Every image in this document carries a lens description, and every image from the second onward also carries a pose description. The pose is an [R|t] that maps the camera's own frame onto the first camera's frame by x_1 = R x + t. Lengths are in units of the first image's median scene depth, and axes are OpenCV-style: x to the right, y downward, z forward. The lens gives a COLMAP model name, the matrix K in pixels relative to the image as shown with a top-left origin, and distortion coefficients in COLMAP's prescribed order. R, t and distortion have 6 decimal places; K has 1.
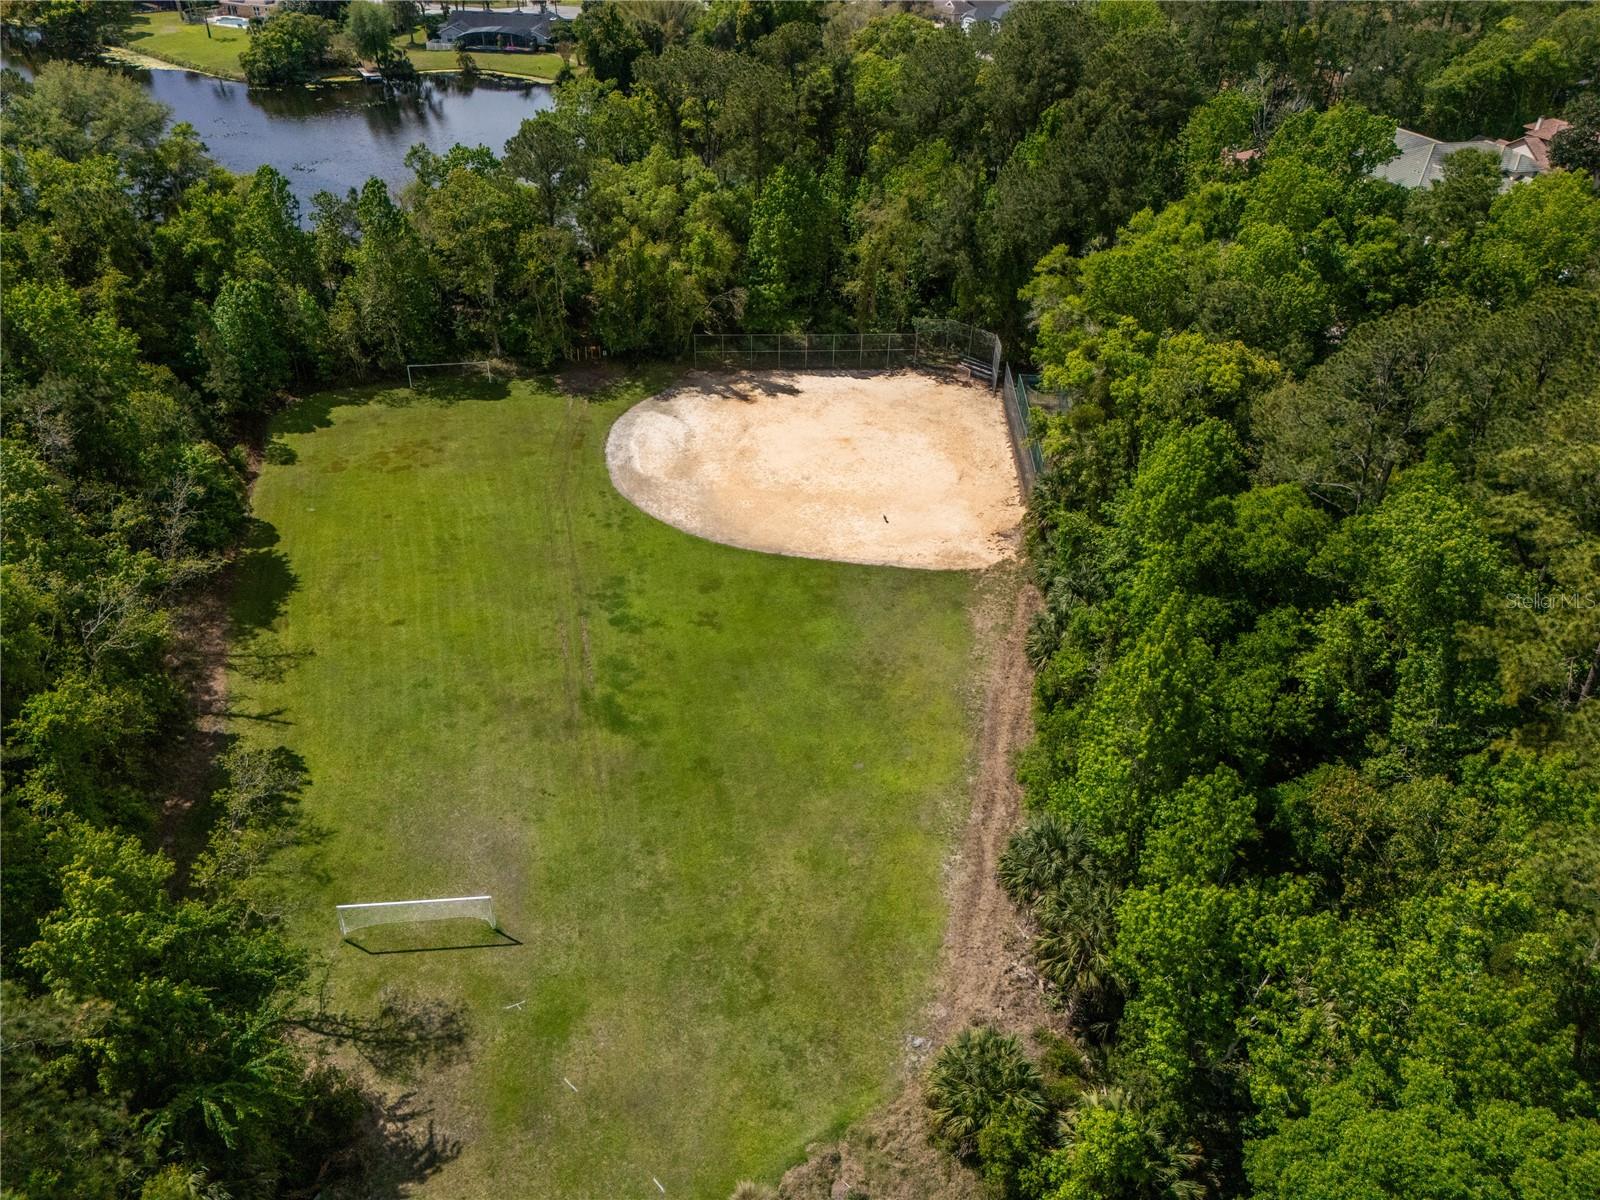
lens RADIAL K [[1136.7, 0, 800.0], [0, 1136.7, 600.0], [0, 0, 1]] dist [0.064460, -0.001296]
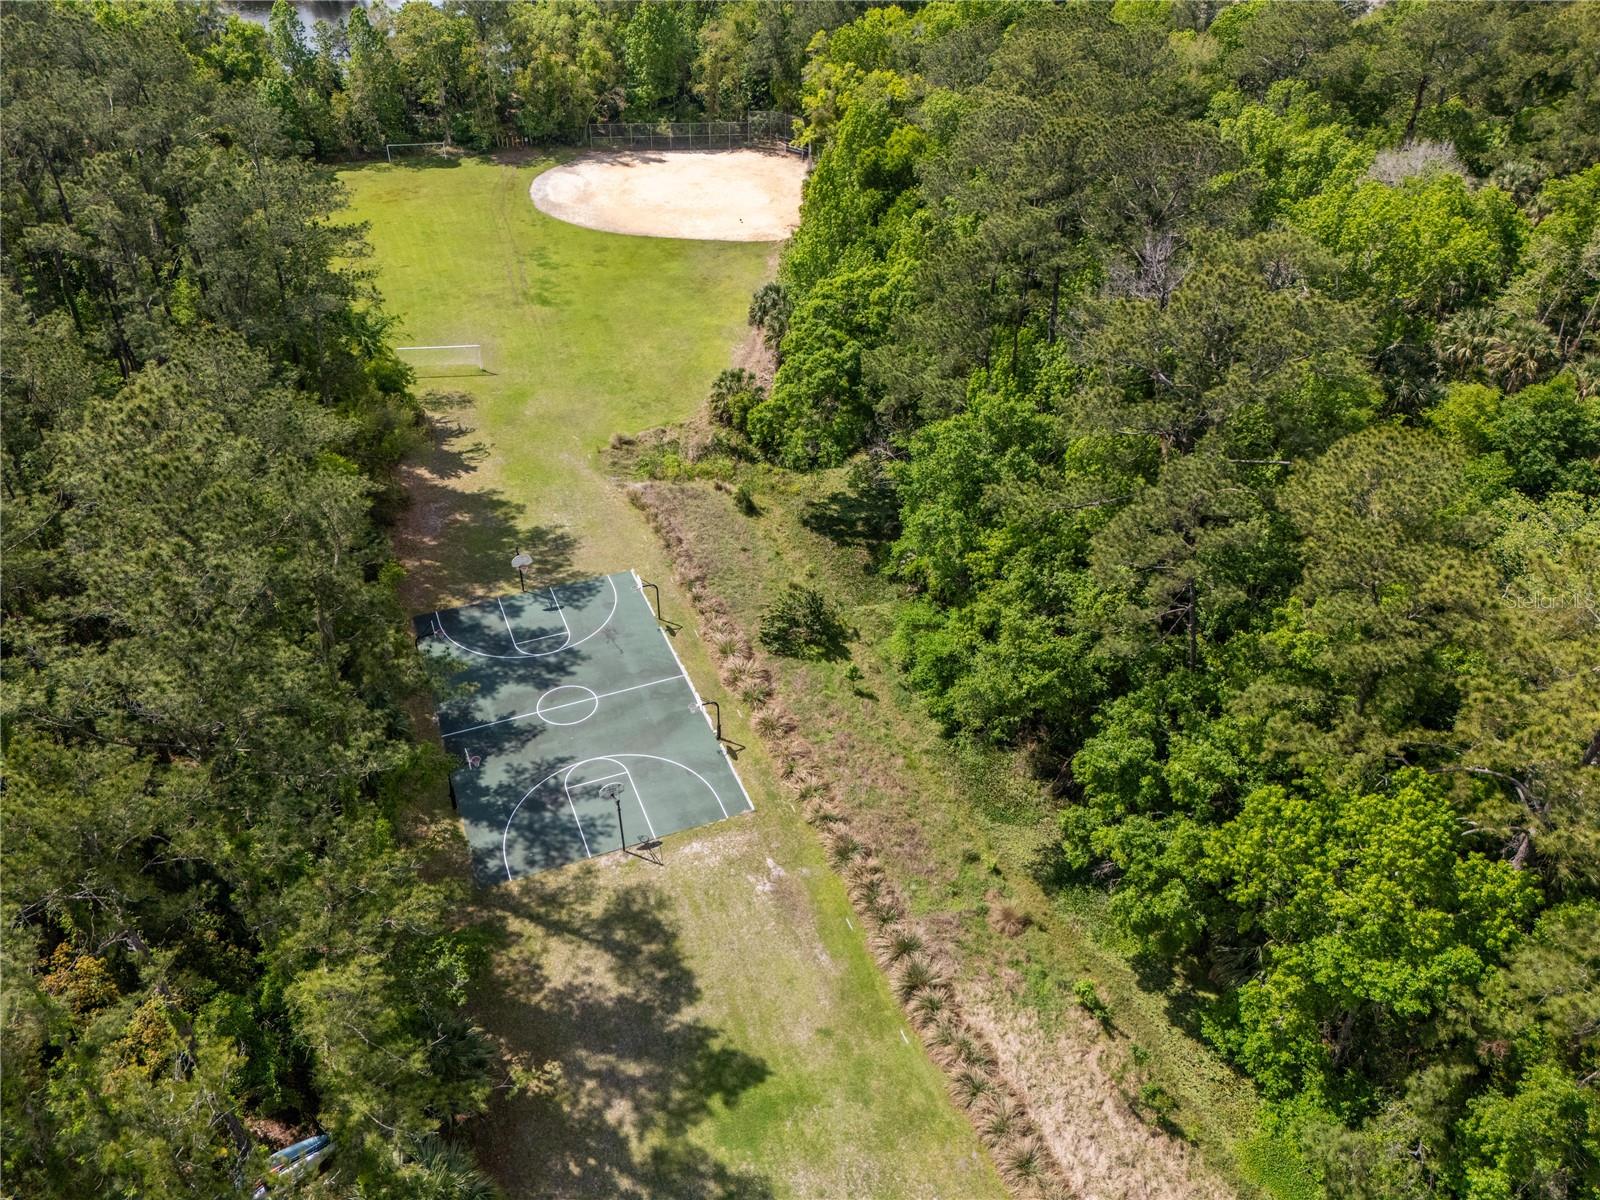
lens RADIAL K [[1170.4, 0, 800.0], [0, 1170.4, 600.0], [0, 0, 1]] dist [-0.000001, 0.086706]
pose [[0.997806, -0.044952, 0.048612, 0.074668], [0.043866, 0.998768, 0.023188, 0.354545], [-0.049595, -0.021005, 0.998549, -0.506708]]
